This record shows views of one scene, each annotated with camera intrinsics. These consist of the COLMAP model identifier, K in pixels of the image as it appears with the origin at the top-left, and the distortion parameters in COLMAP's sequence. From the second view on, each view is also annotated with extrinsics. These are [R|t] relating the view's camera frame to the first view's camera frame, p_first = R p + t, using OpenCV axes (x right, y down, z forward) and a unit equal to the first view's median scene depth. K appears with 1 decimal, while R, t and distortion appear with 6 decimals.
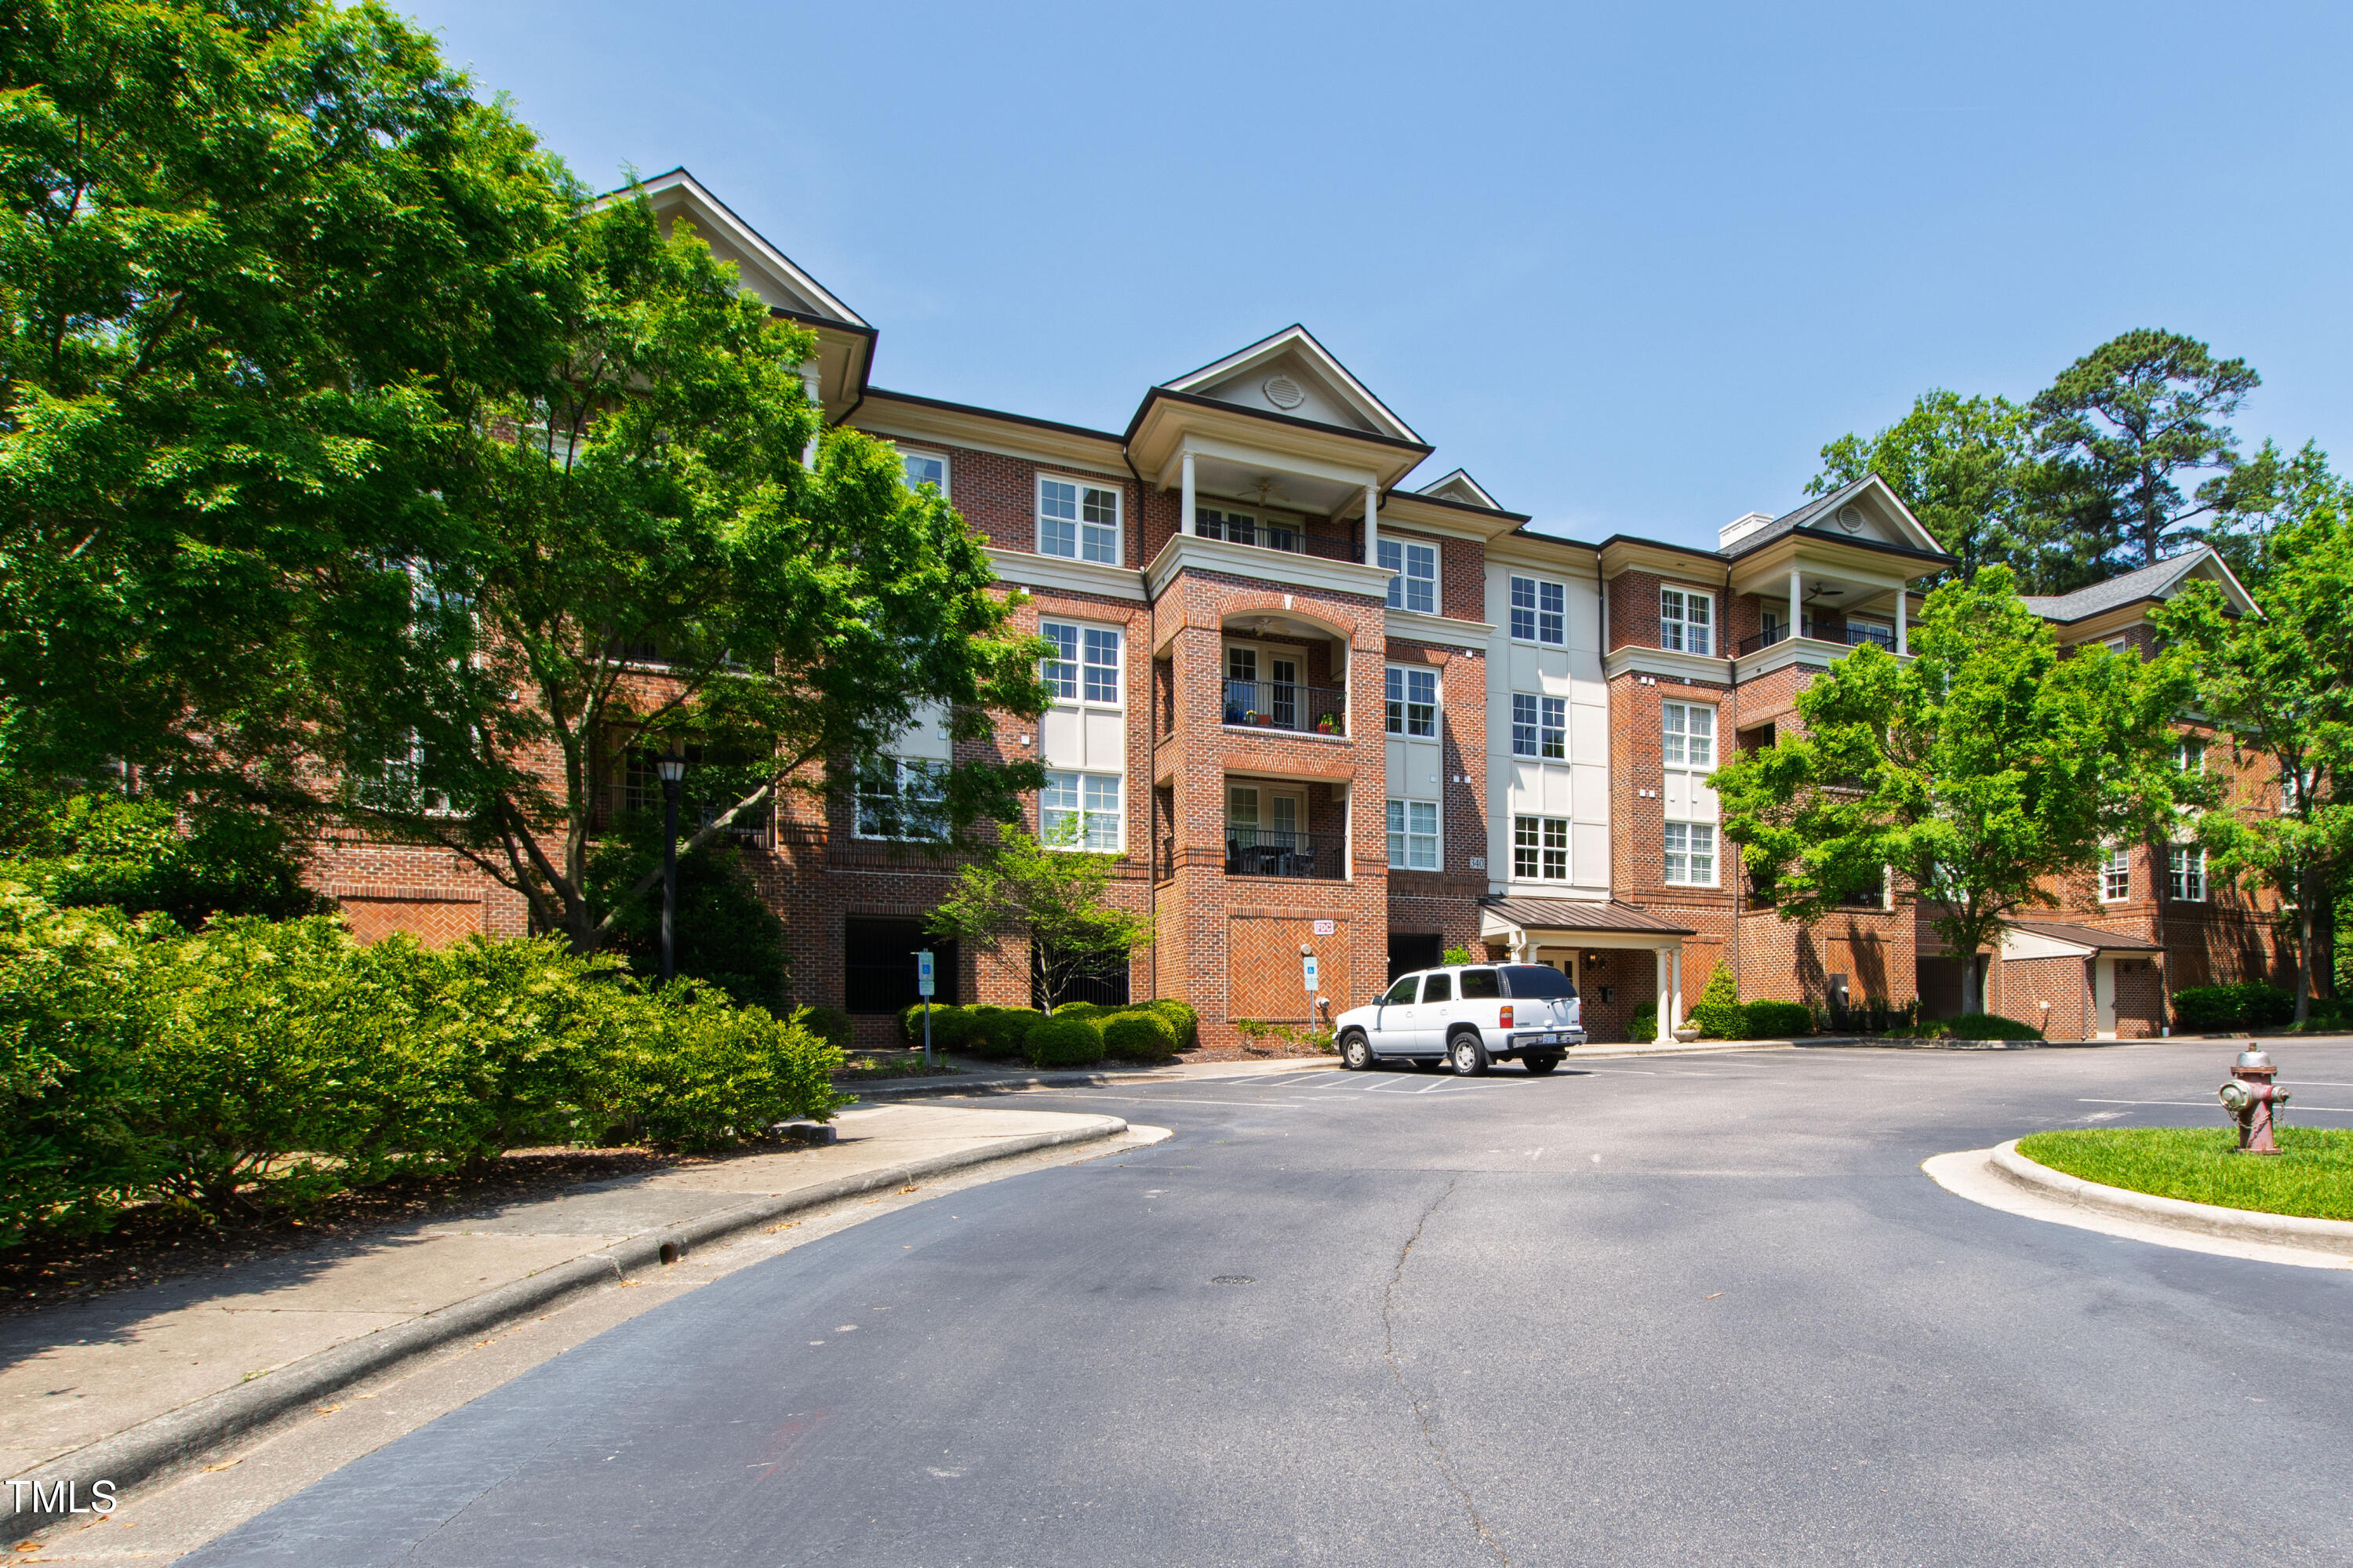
lens RADIAL K [[1019.8, 0, 1168.0], [0, 1019.8, 807.0], [0, 0, 1]] dist [0.004953, -0.000093]
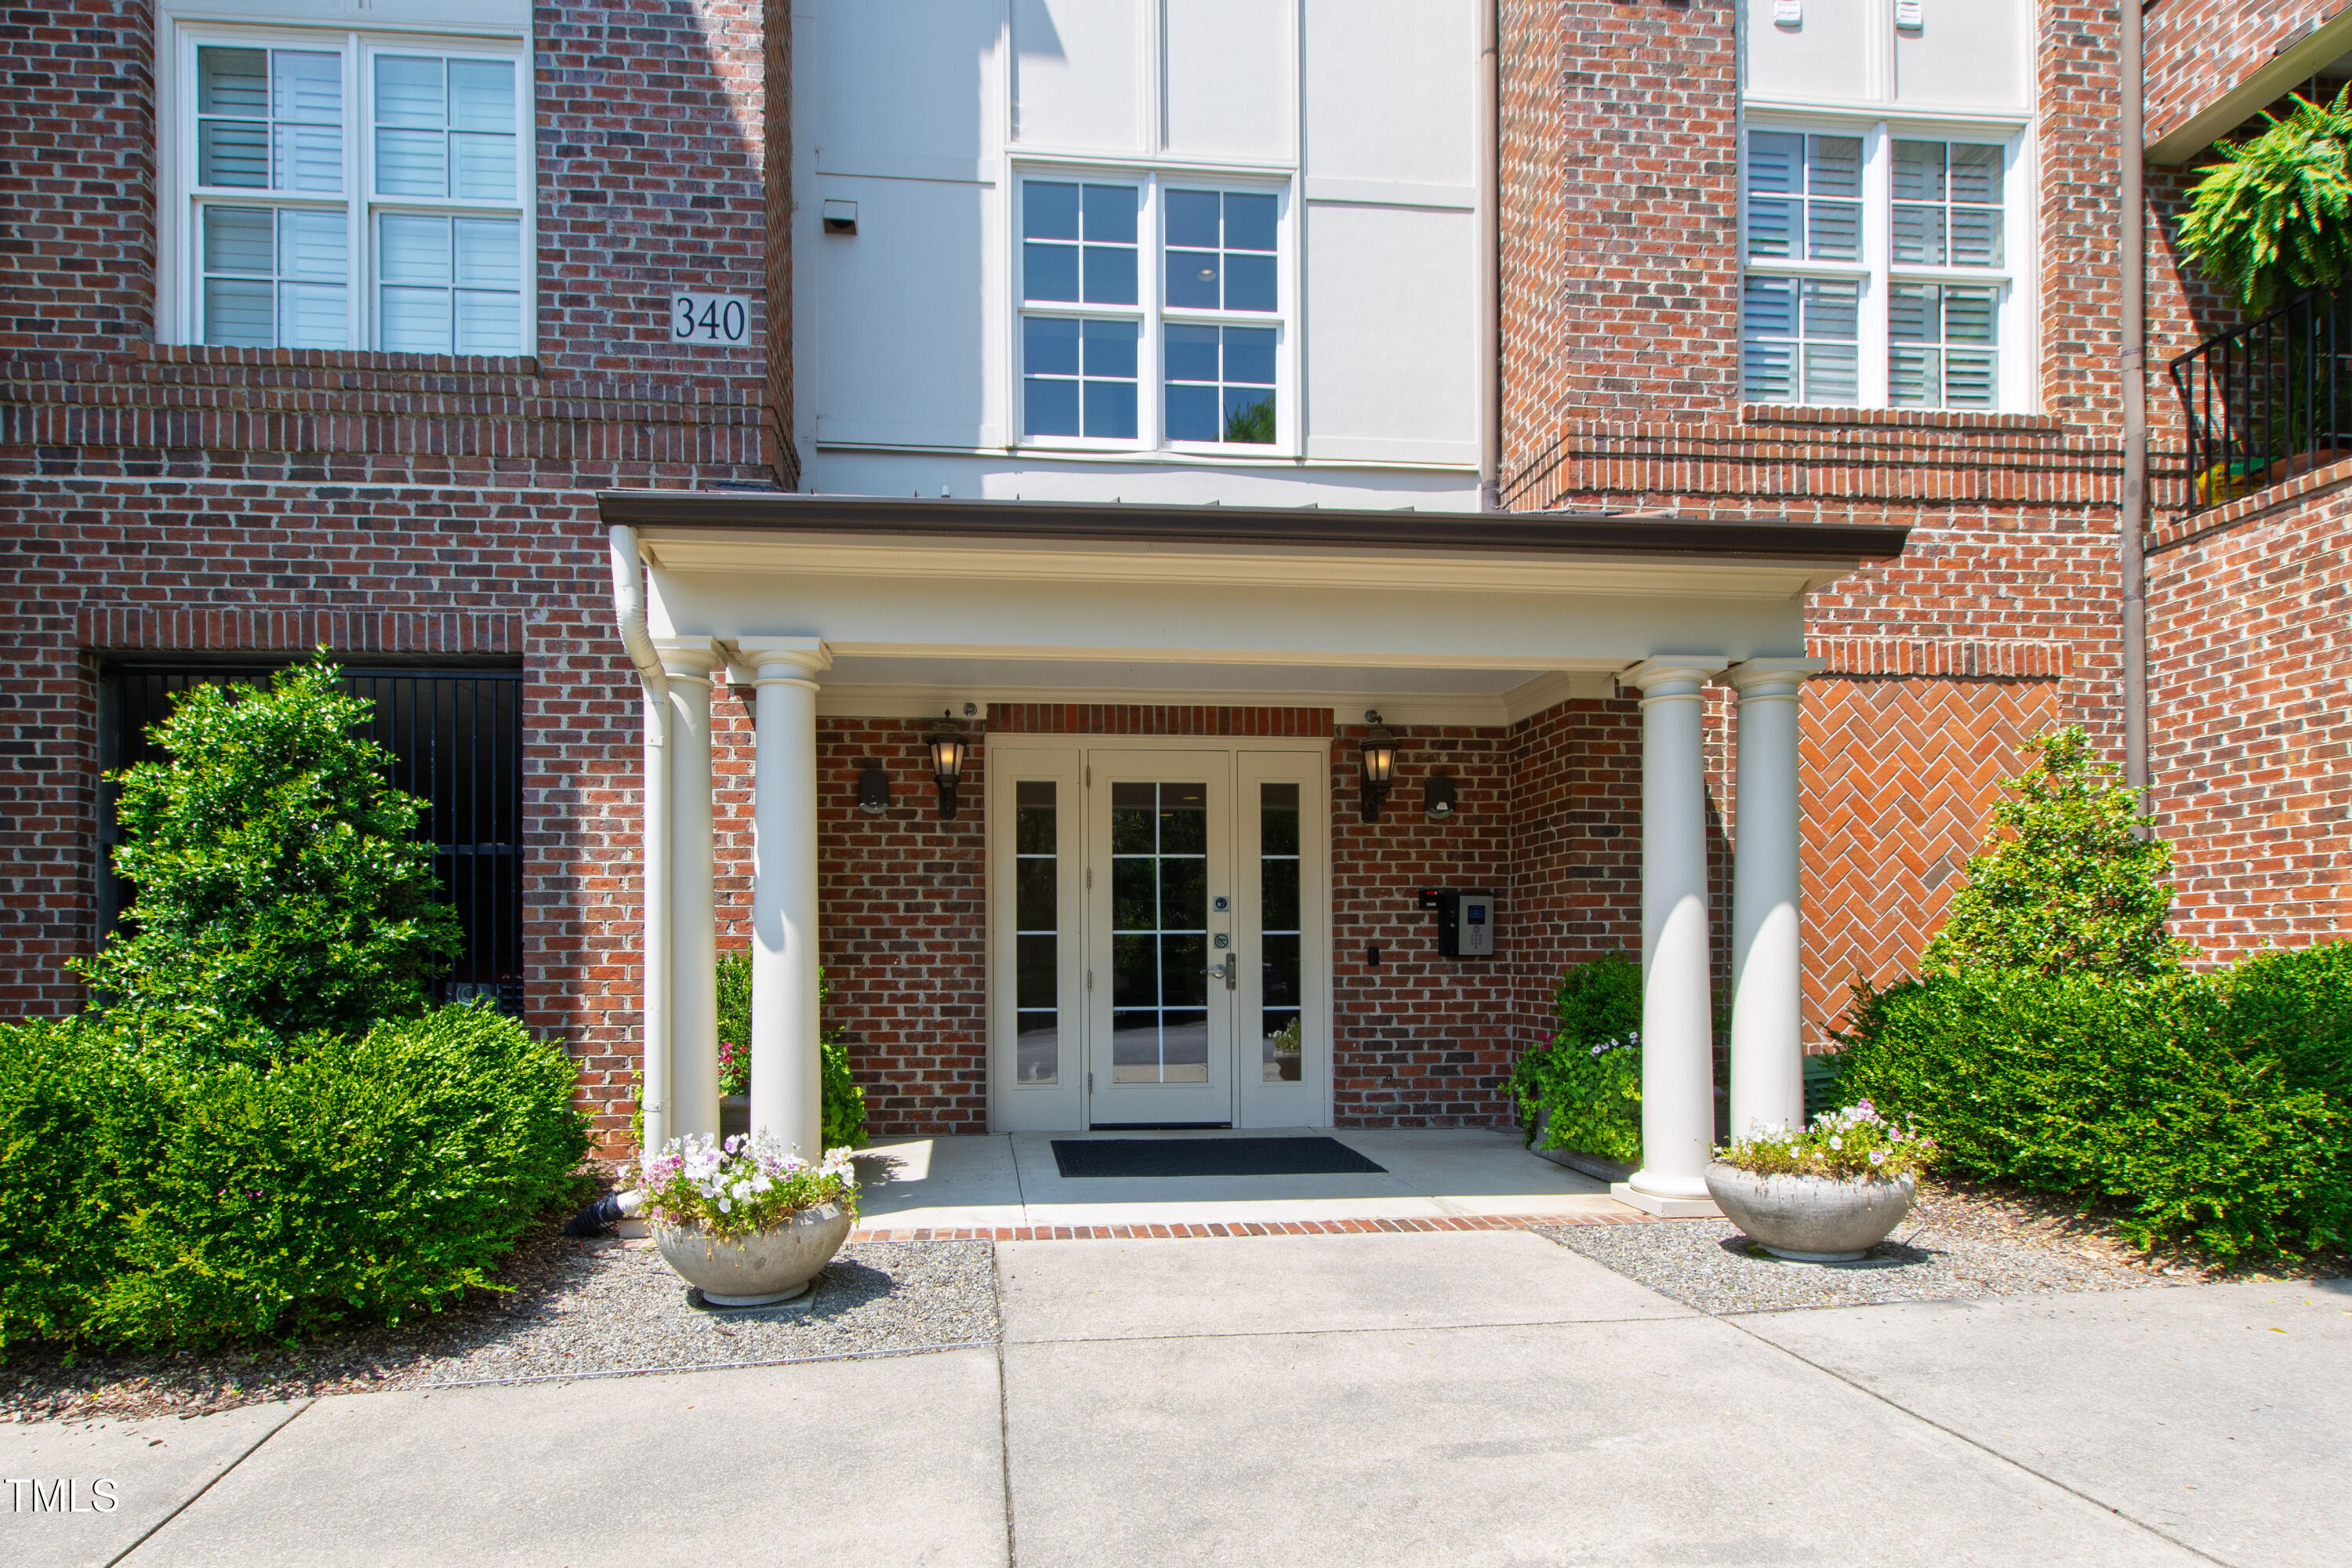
lens RADIAL K [[1019.3, 0, 1167.5], [0, 1019.3, 807.0], [0, 0, 1]] dist [0.004953, -0.000093]
pose [[0.974283, -0.036896, -0.222288, 0.414902], [0.052175, 0.996633, 0.063256, 0.137791], [0.219205, -0.073227, 0.972927, 0.761194]]
